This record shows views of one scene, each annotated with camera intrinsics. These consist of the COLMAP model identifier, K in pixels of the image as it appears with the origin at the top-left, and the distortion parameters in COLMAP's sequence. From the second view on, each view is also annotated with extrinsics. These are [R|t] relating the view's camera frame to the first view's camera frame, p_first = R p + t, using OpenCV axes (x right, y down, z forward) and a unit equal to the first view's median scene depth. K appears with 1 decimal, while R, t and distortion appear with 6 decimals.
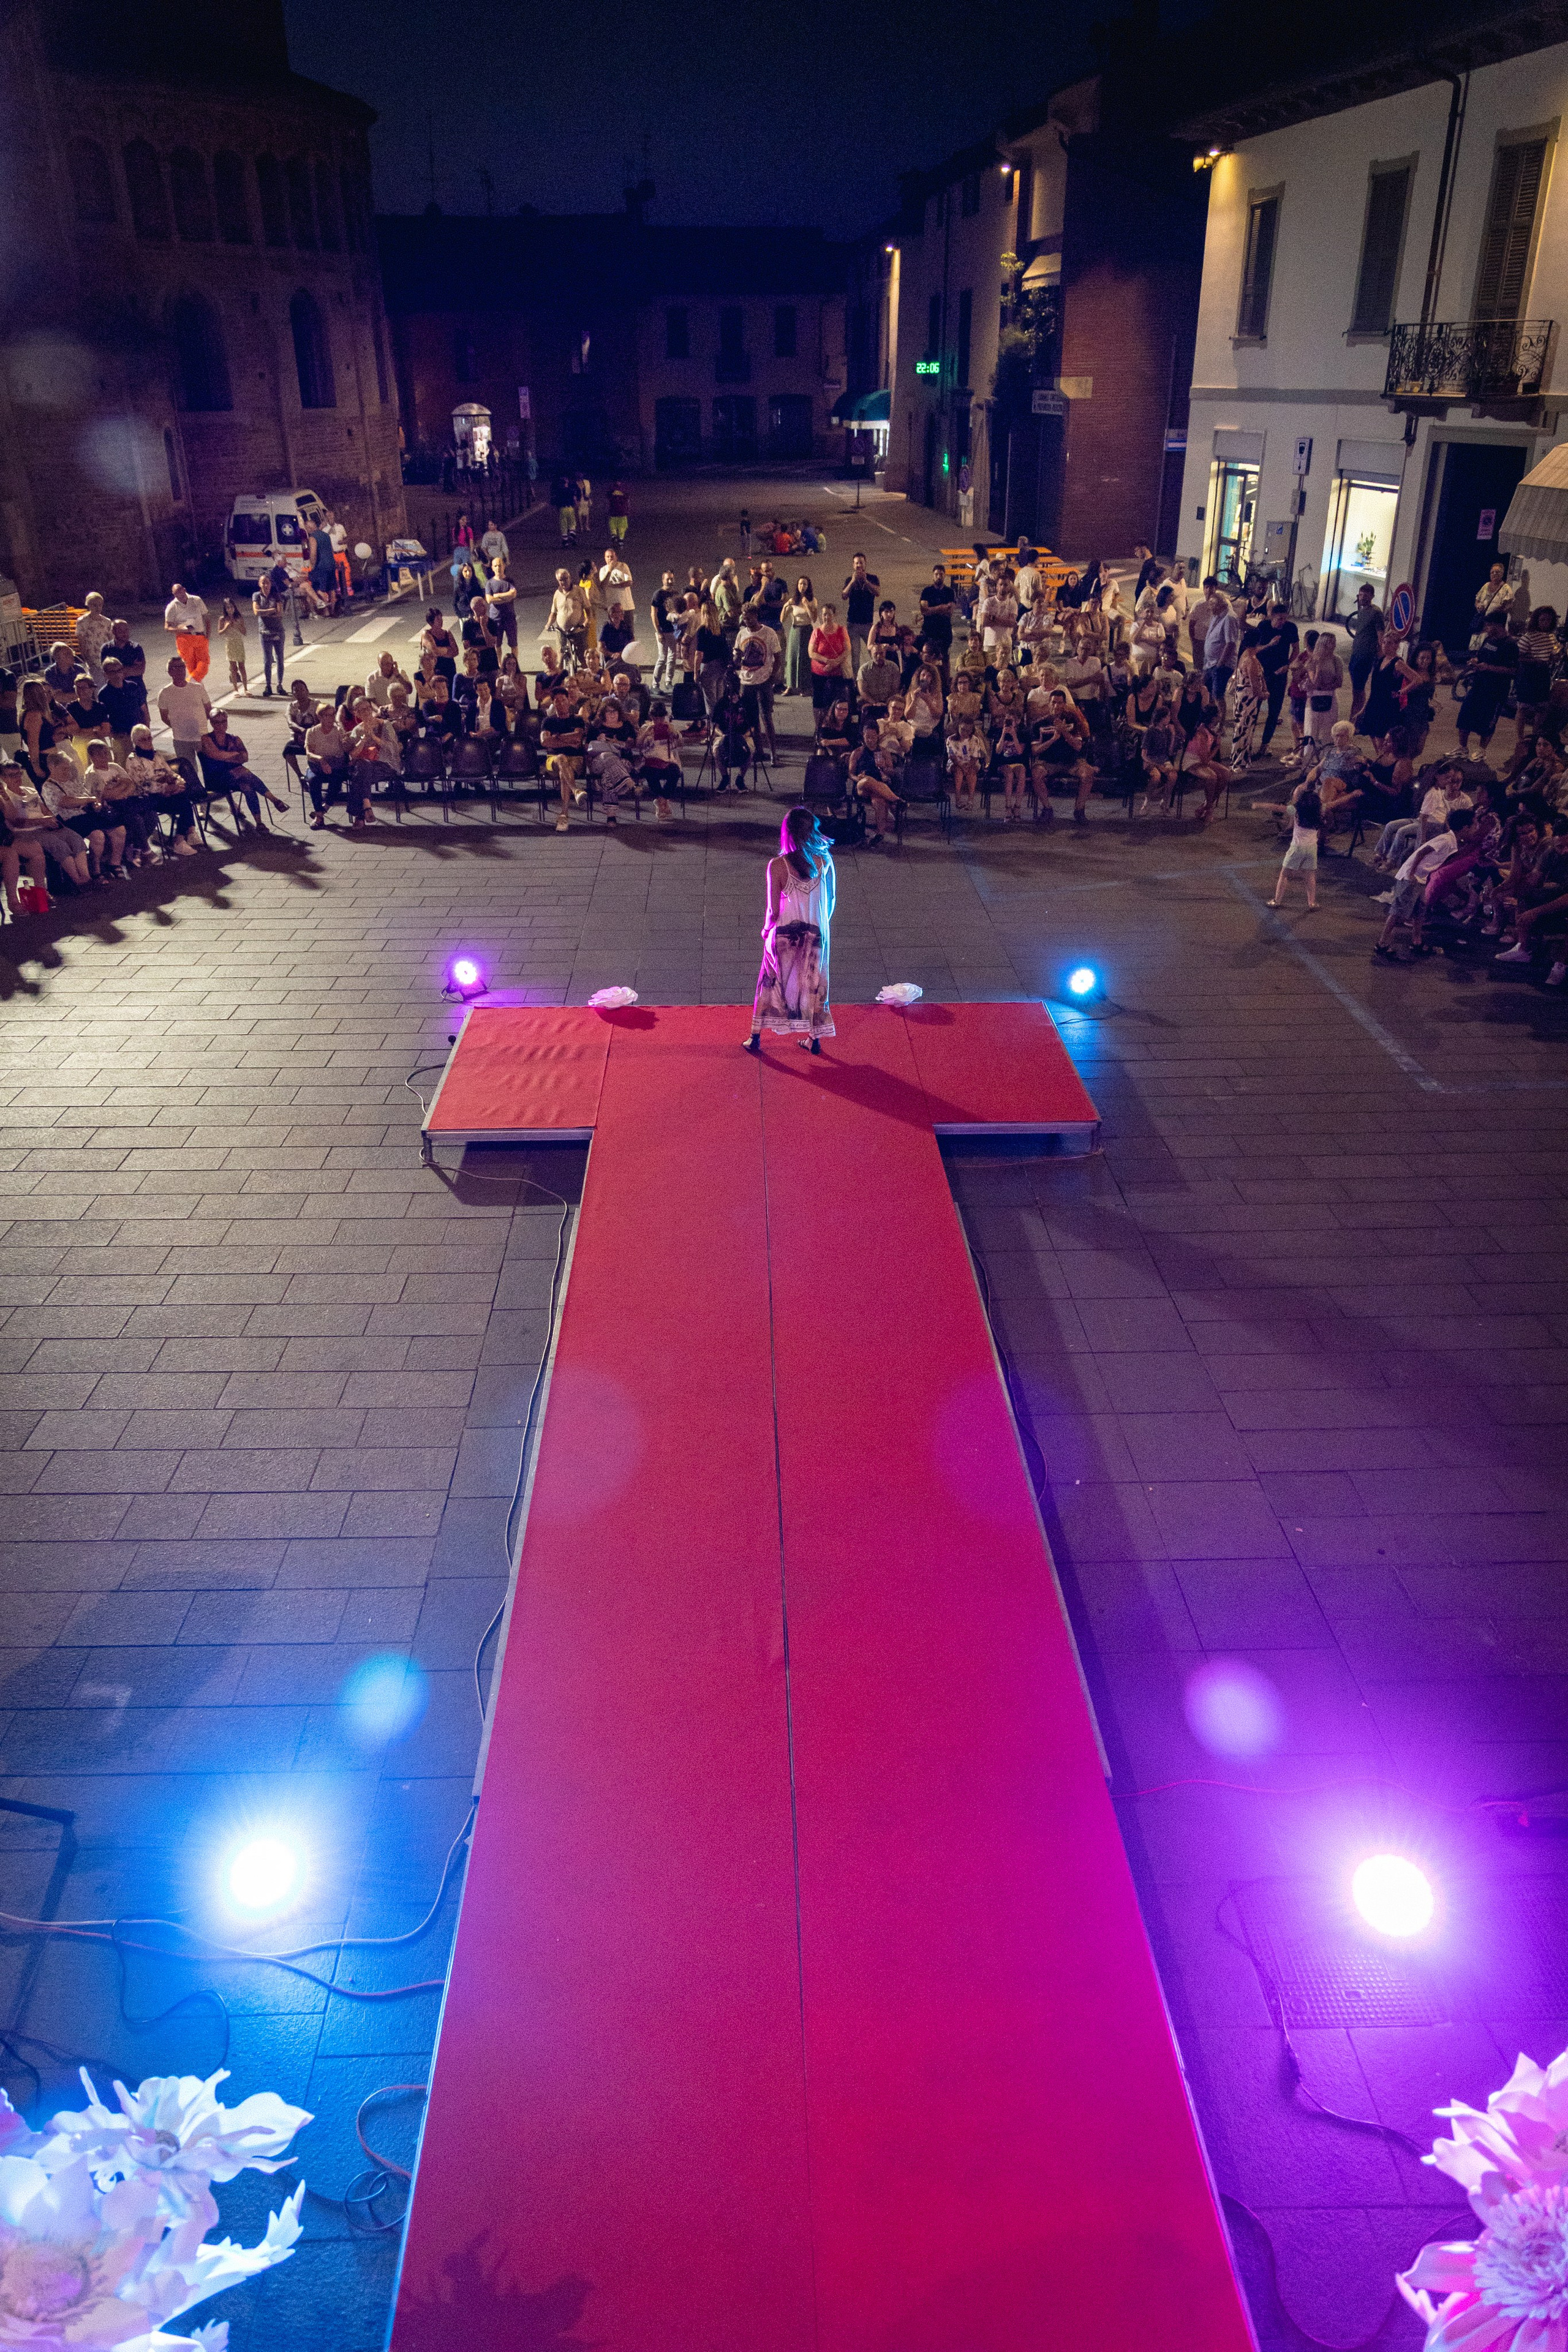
lens RADIAL K [[1625.2, 0, 736.1], [0, 1625.2, 1138.8], [0, 0, 1]] dist [-0.006276, 0.001883]
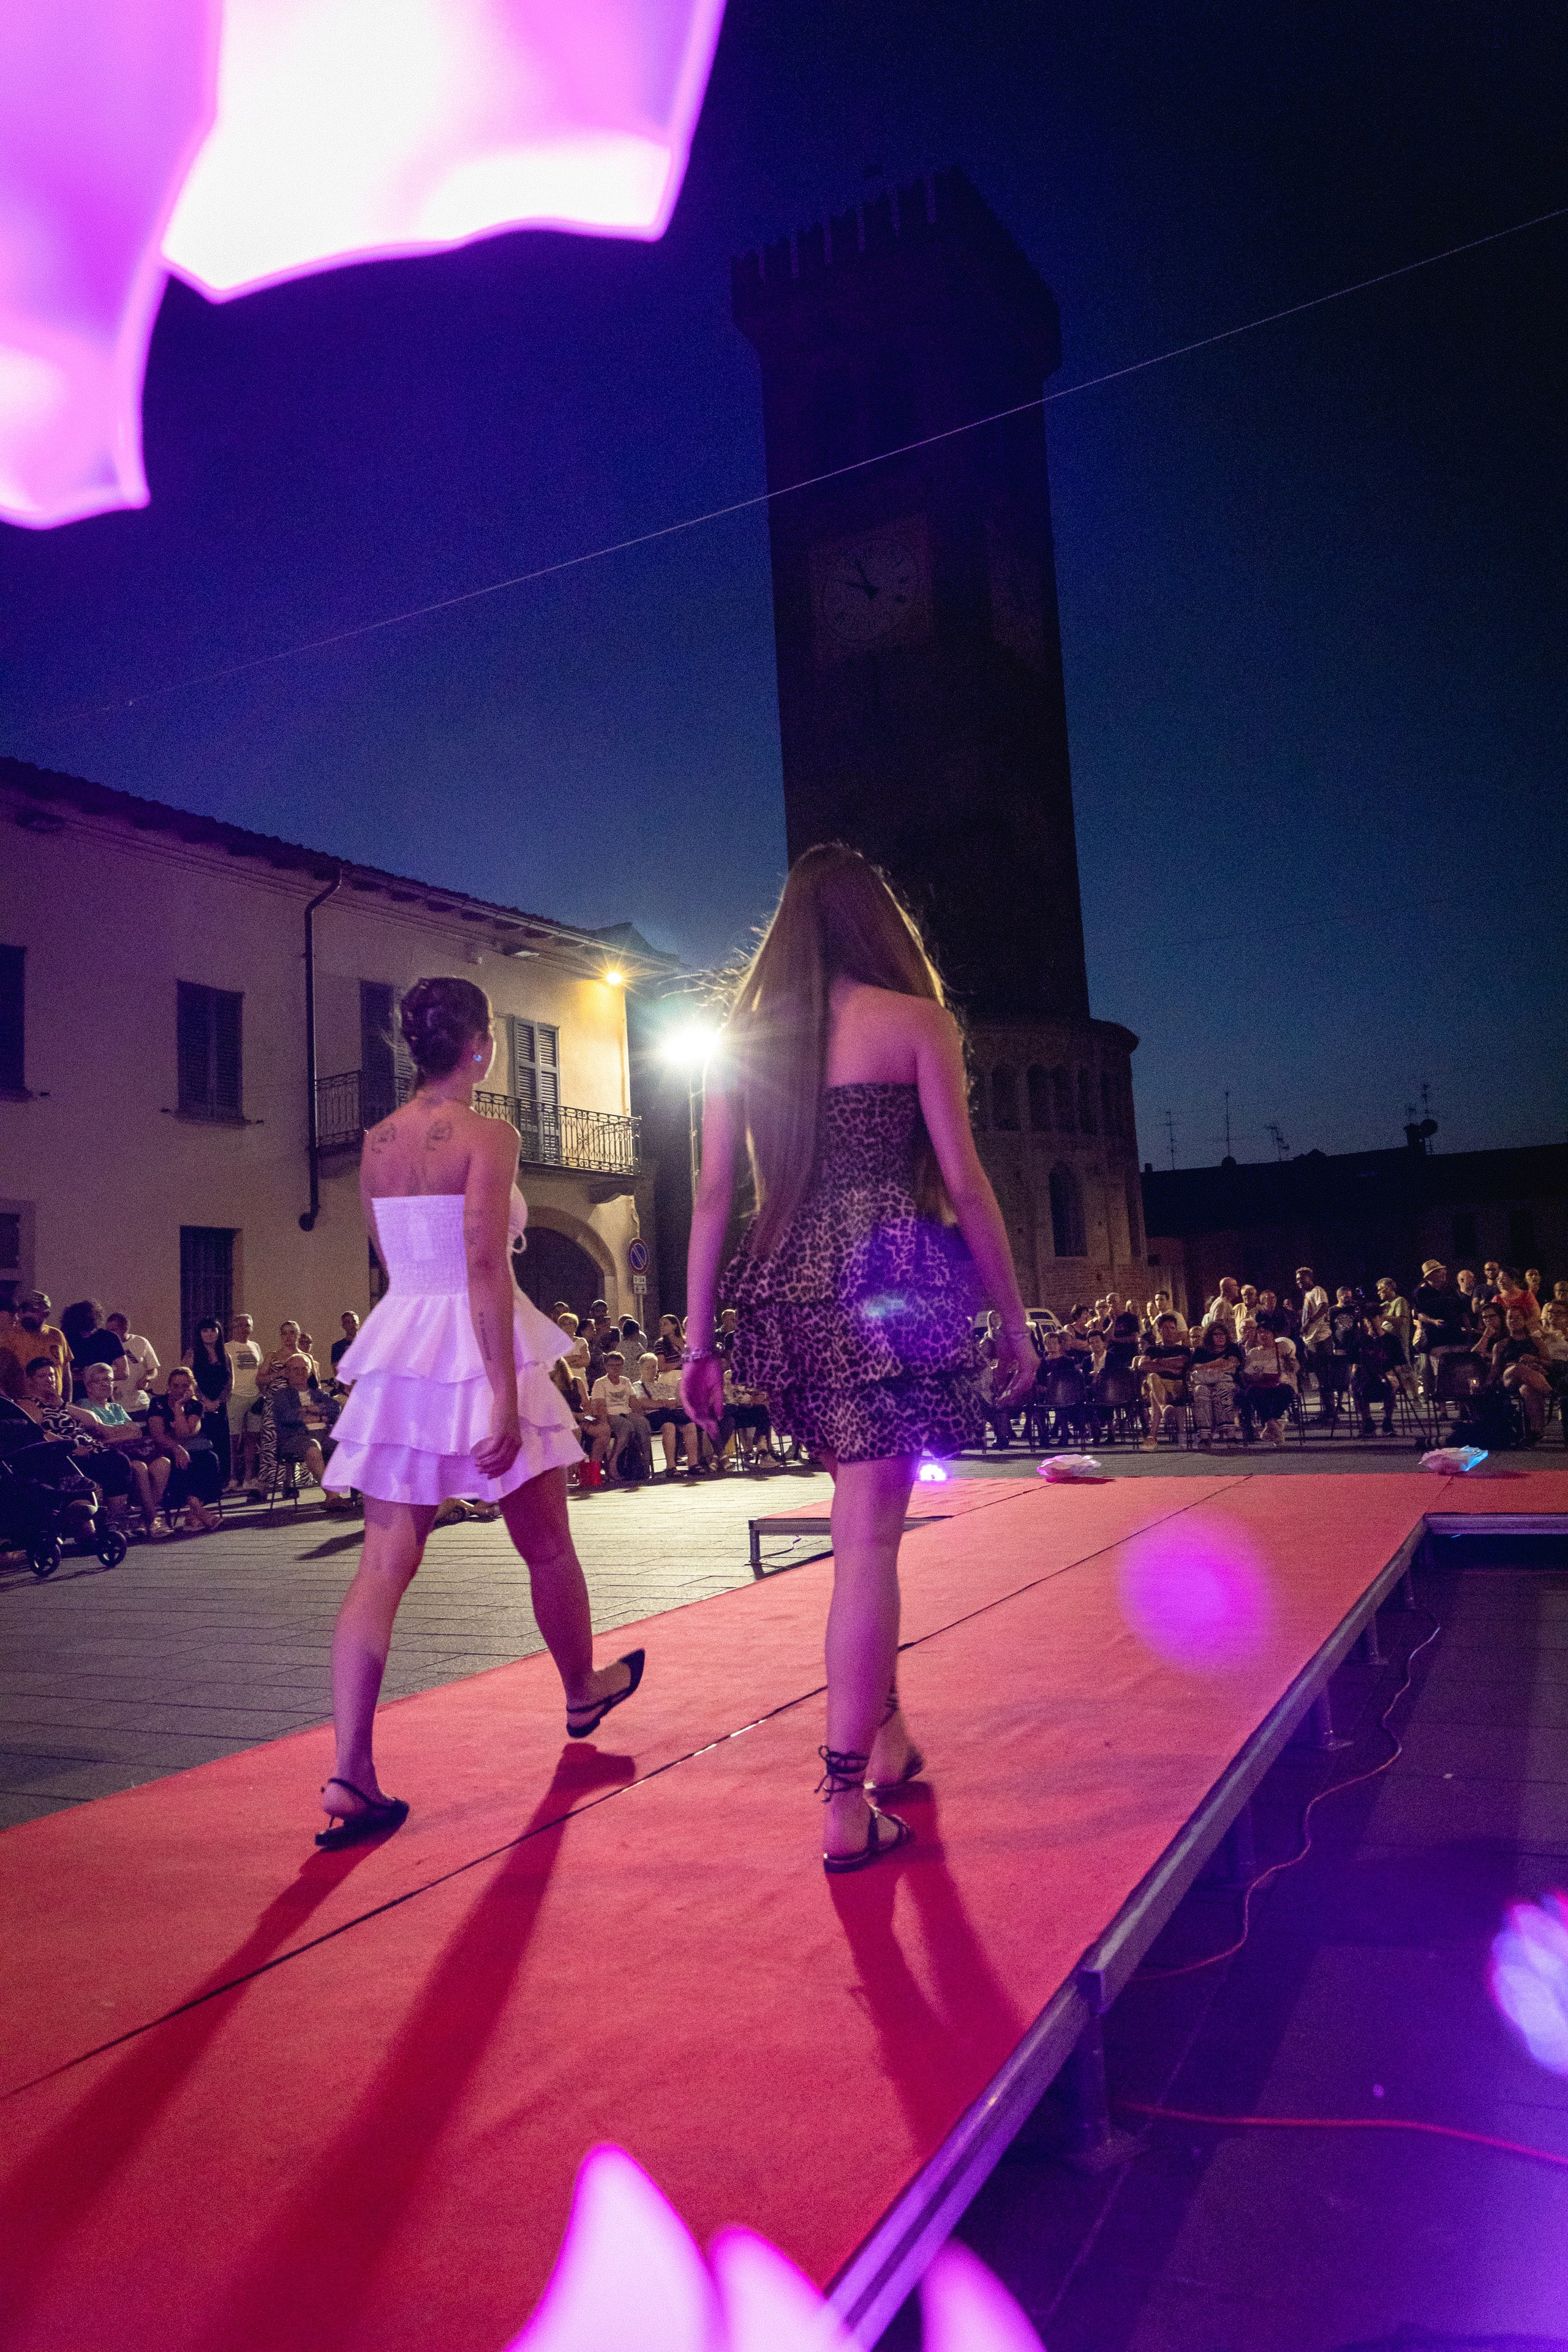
lens RADIAL K [[1576.7, 0, 794.8], [0, 1576.7, 1189.7], [0, 0, 1]] dist [0.006238, -0.016886]
pose [[0.892999, -0.080999, -0.442710, 0.054004], [-0.164126, 0.857321, -0.487918, 0.064215], [0.419065, 0.508371, 0.752292, 0.091417]]
